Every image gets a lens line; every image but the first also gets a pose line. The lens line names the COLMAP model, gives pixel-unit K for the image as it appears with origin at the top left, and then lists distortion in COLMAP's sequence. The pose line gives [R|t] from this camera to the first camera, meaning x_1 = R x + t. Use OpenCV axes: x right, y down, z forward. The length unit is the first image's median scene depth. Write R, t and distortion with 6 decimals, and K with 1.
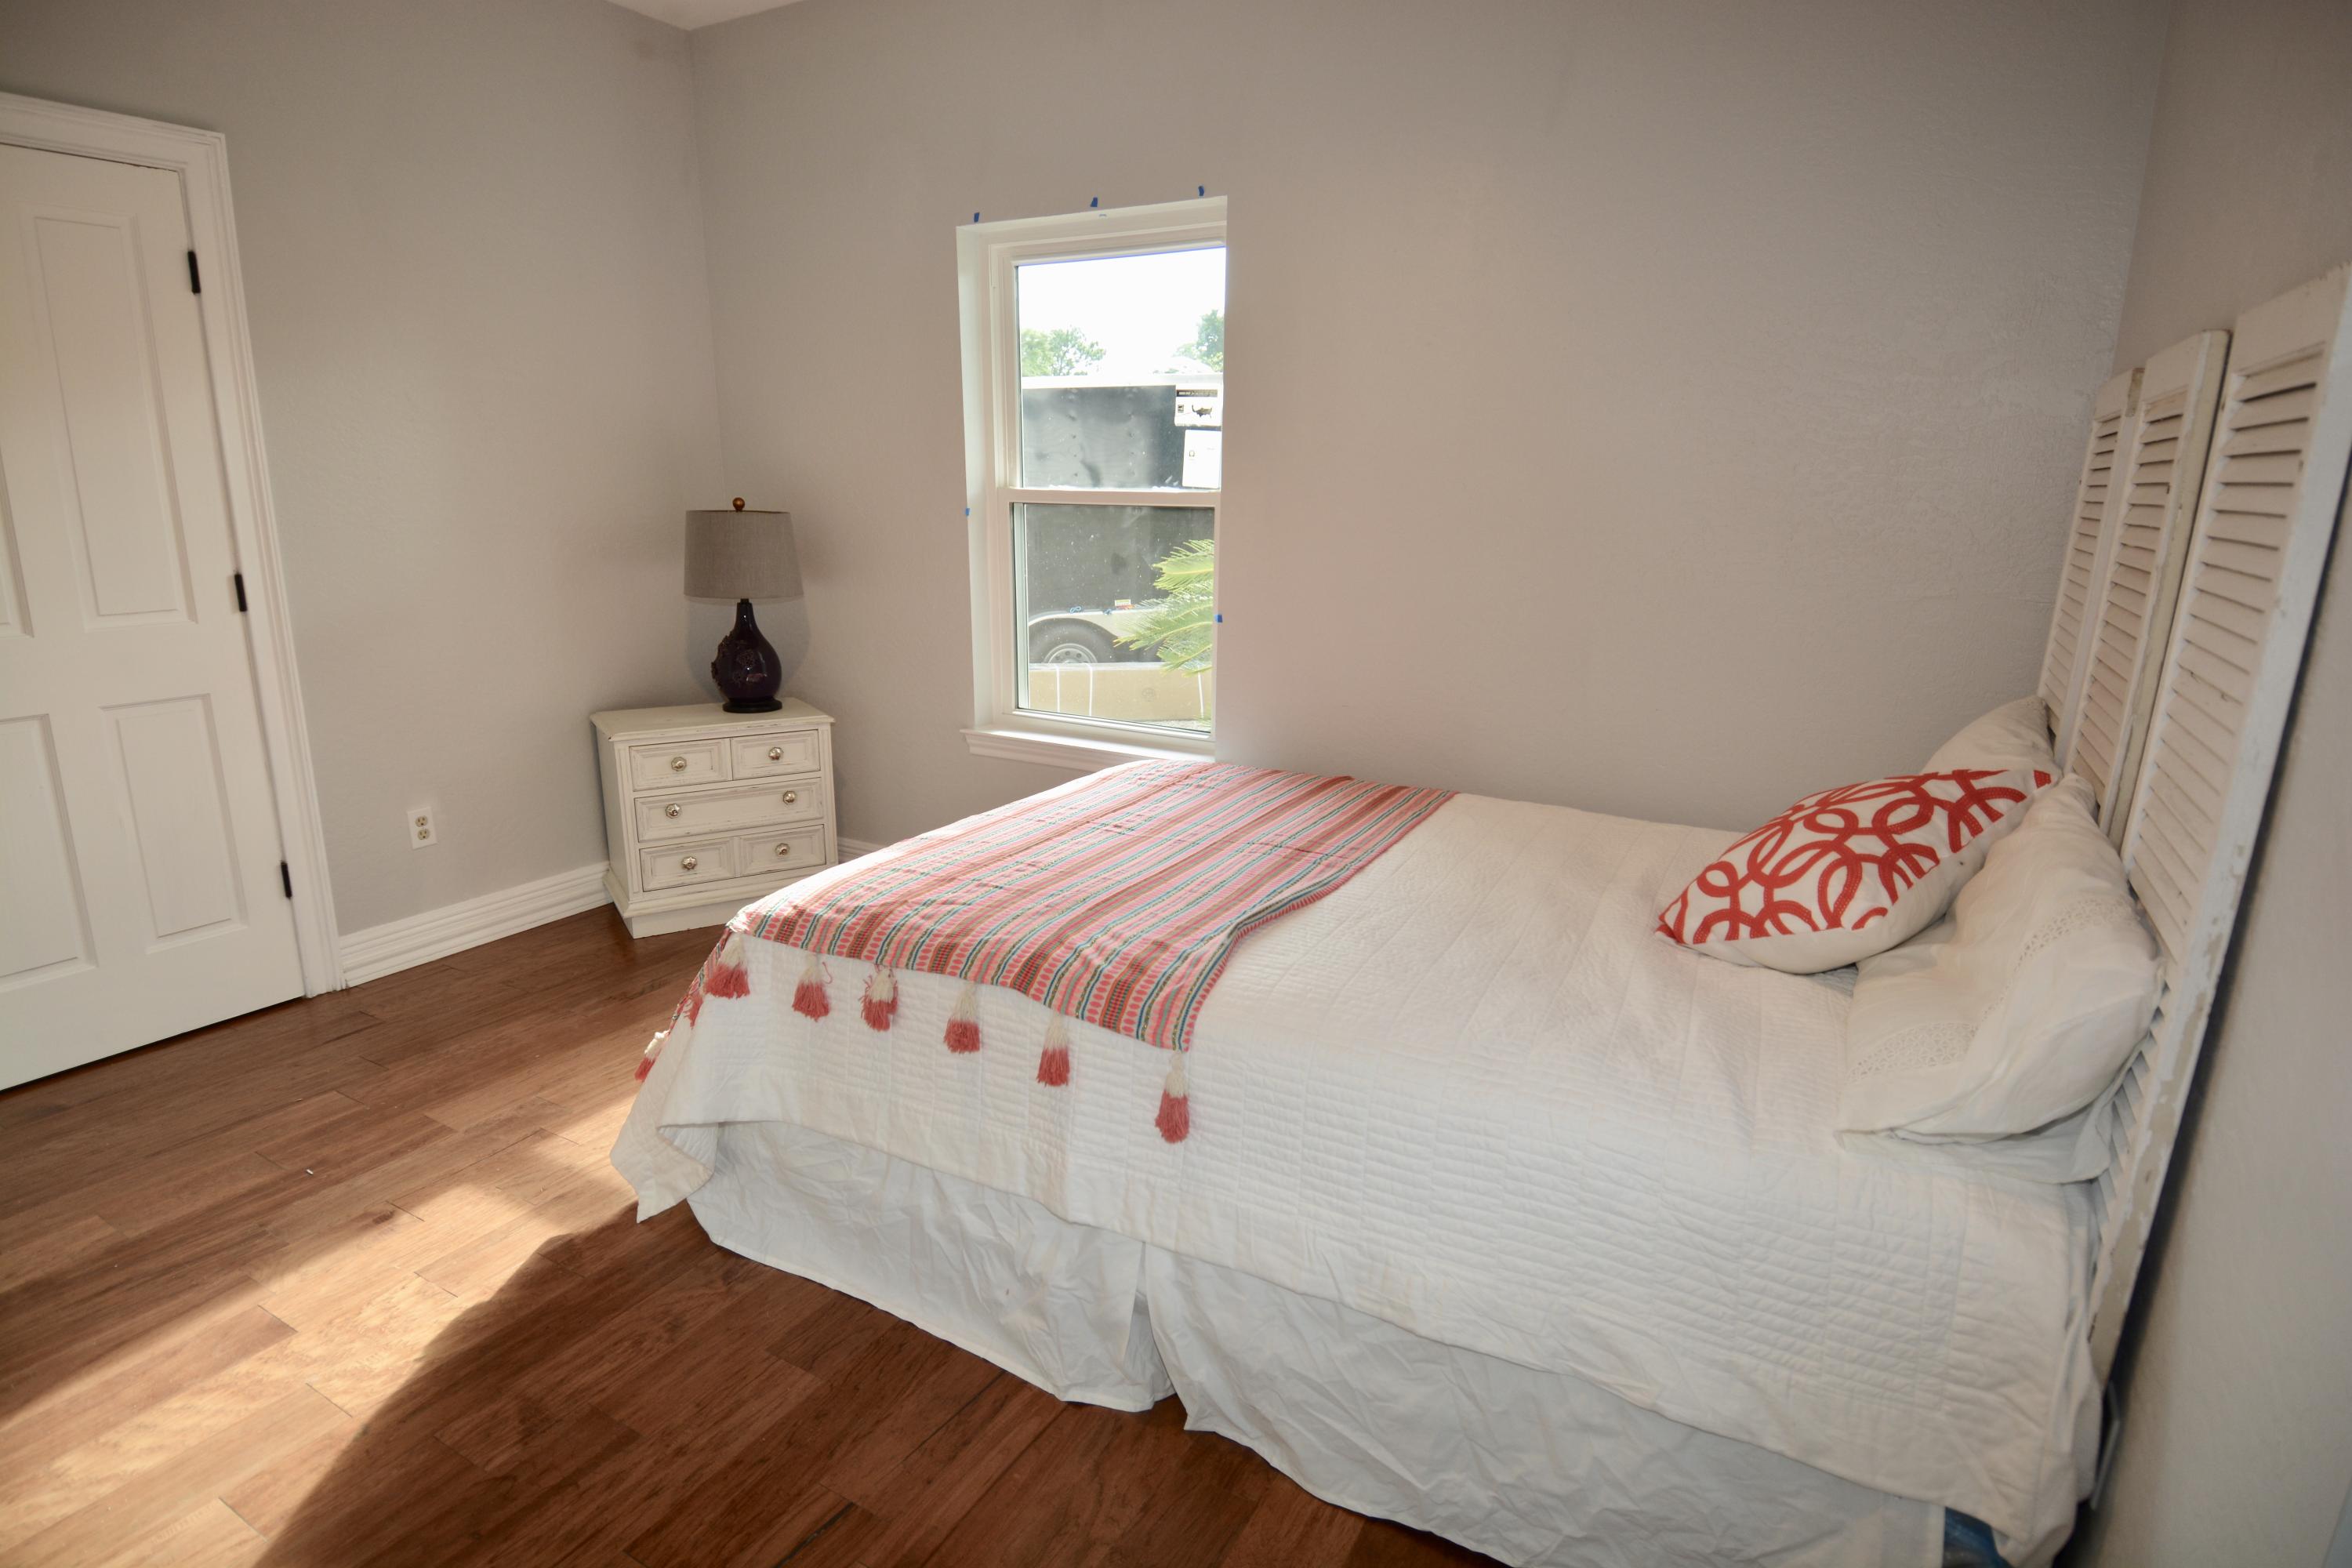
lens RADIAL K [[1210.6, 0, 1171.0], [0, 1210.6, 780.3], [0, 0, 1]] dist [0.054140, -0.060782]
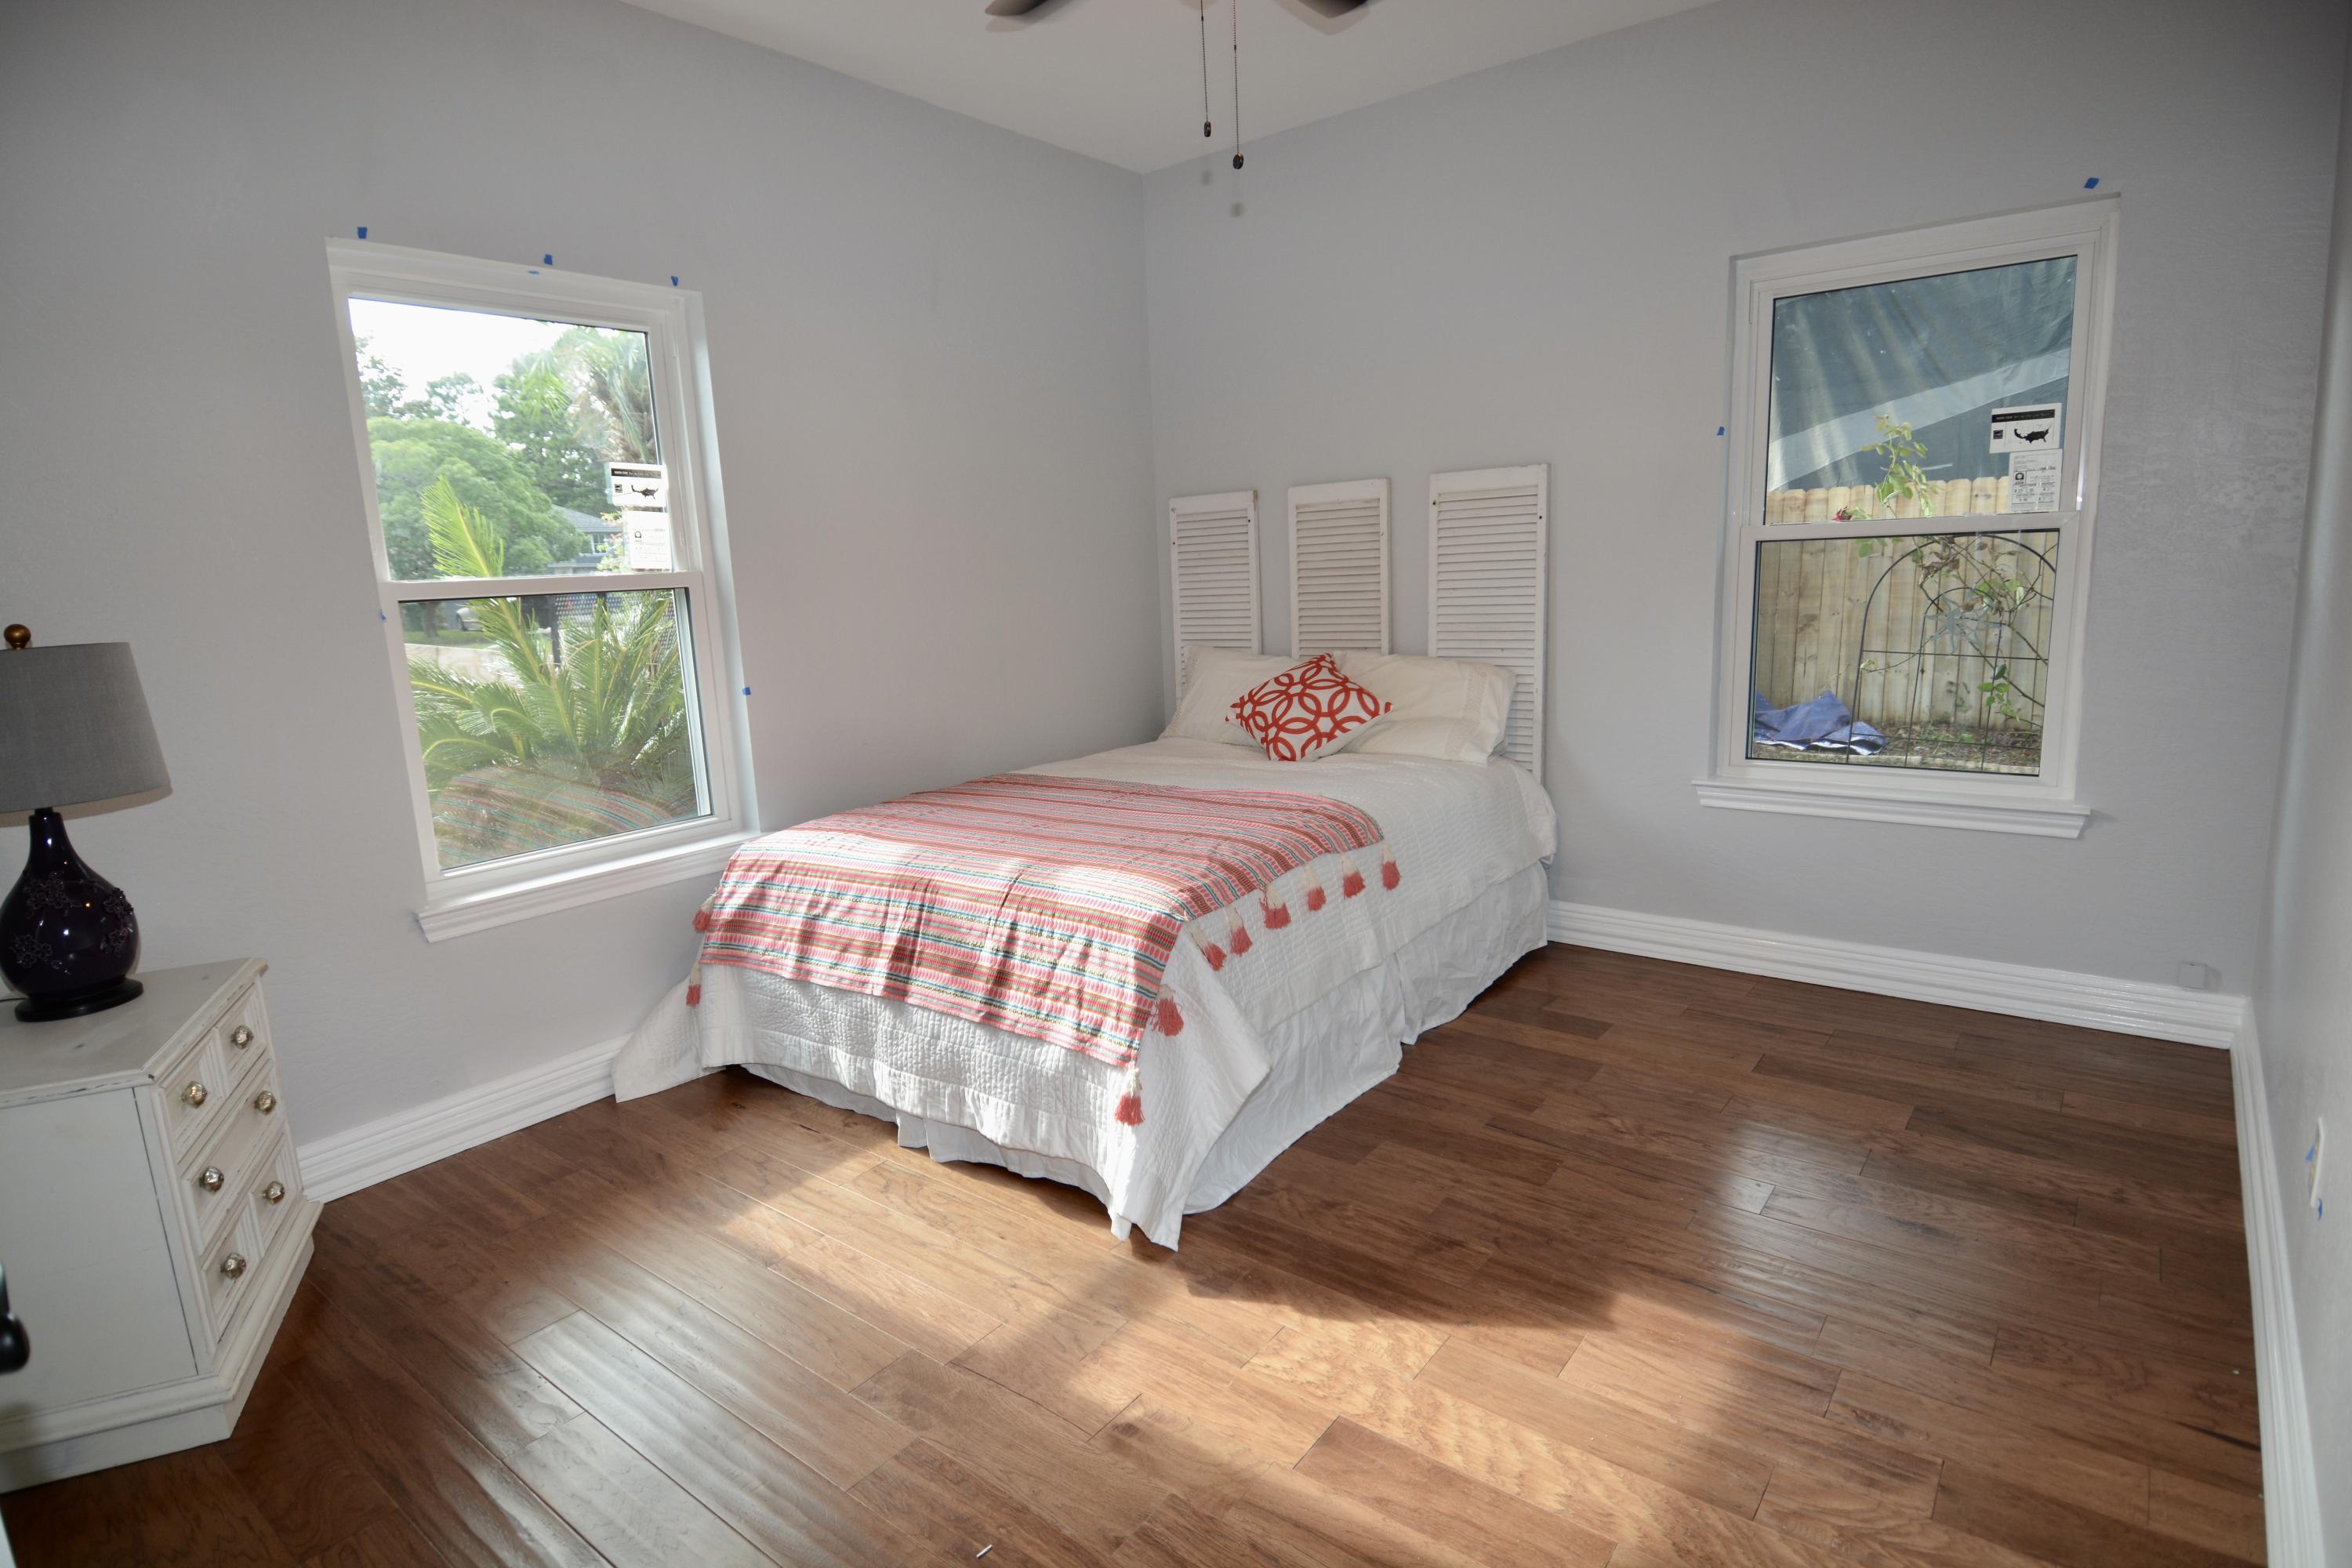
lens RADIAL K [[1210.6, 0, 1171.0], [0, 1210.6, 780.3], [0, 0, 1]] dist [0.054140, -0.060782]
pose [[0.142015, -0.194577, 0.970552, -1.485973], [0.282832, 0.947590, 0.148588, -0.183642], [-0.948598, 0.253402, 0.189605, 0.779800]]
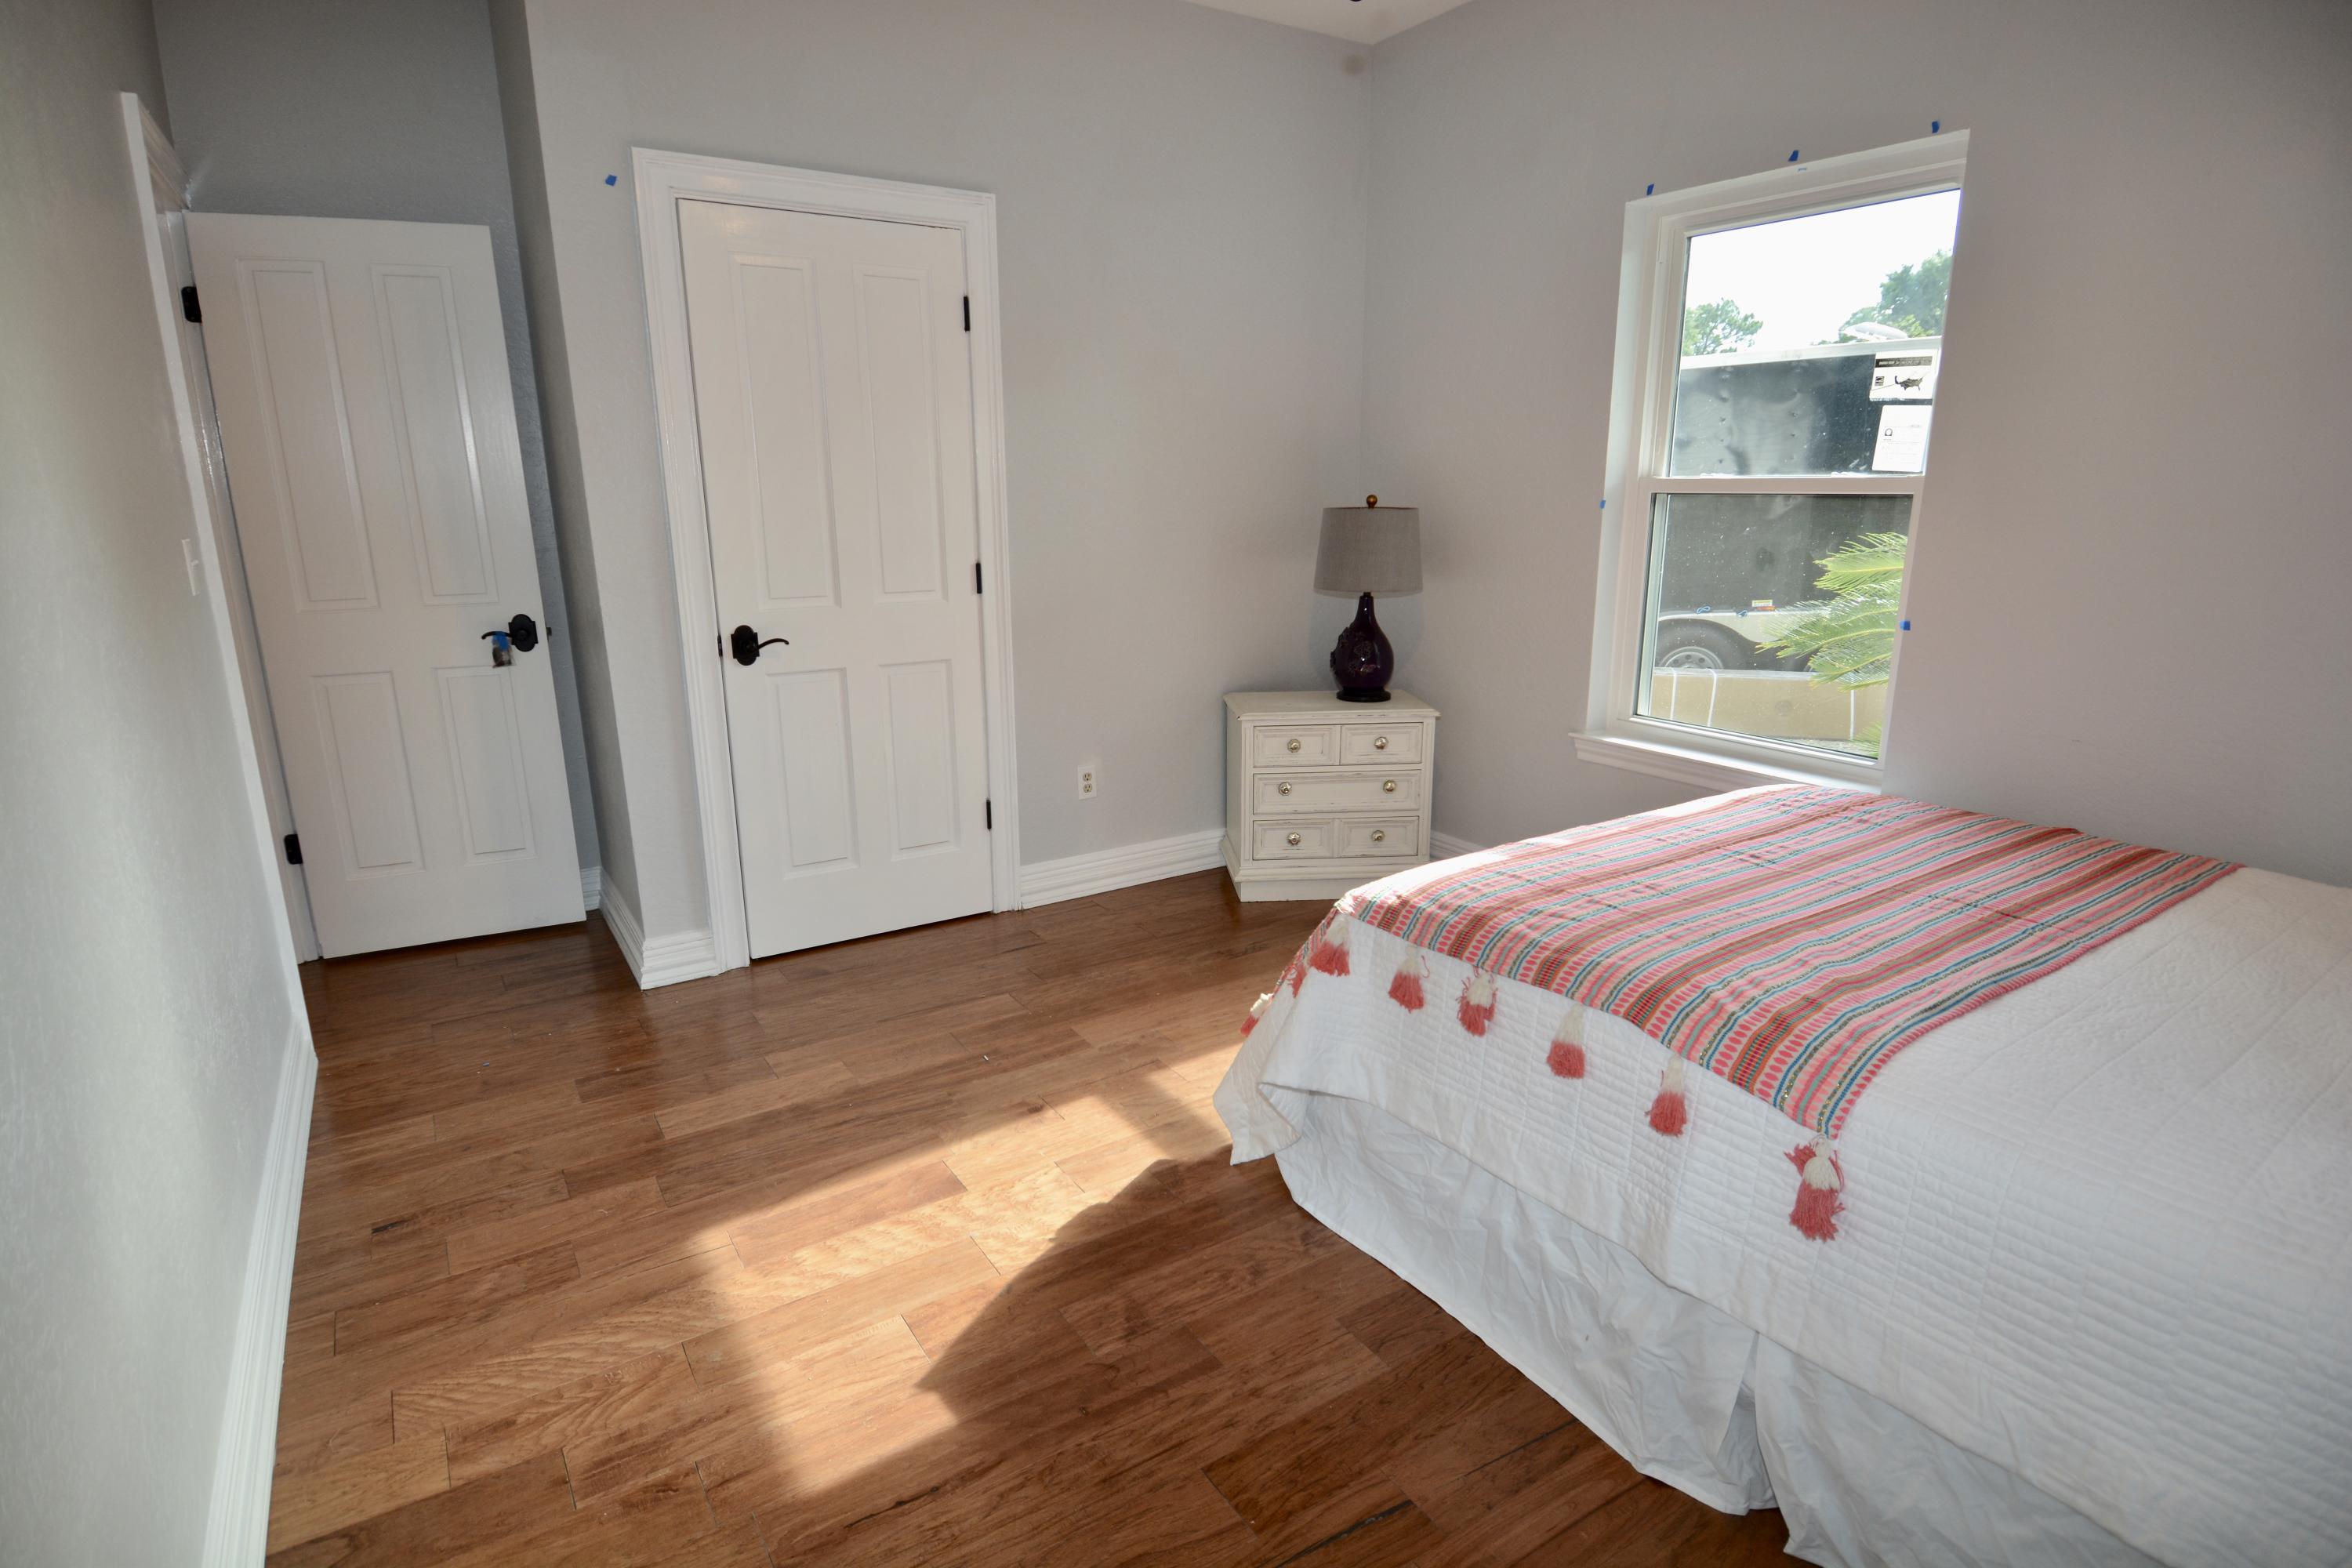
lens RADIAL K [[1210.6, 0, 1171.0], [0, 1210.6, 780.3], [0, 0, 1]] dist [0.054140, -0.060782]
pose [[0.886773, 0.094255, -0.452492, -0.029235], [-0.092230, 0.995383, 0.026591, -0.002184], [0.452909, 0.018154, 0.891372, 0.008854]]
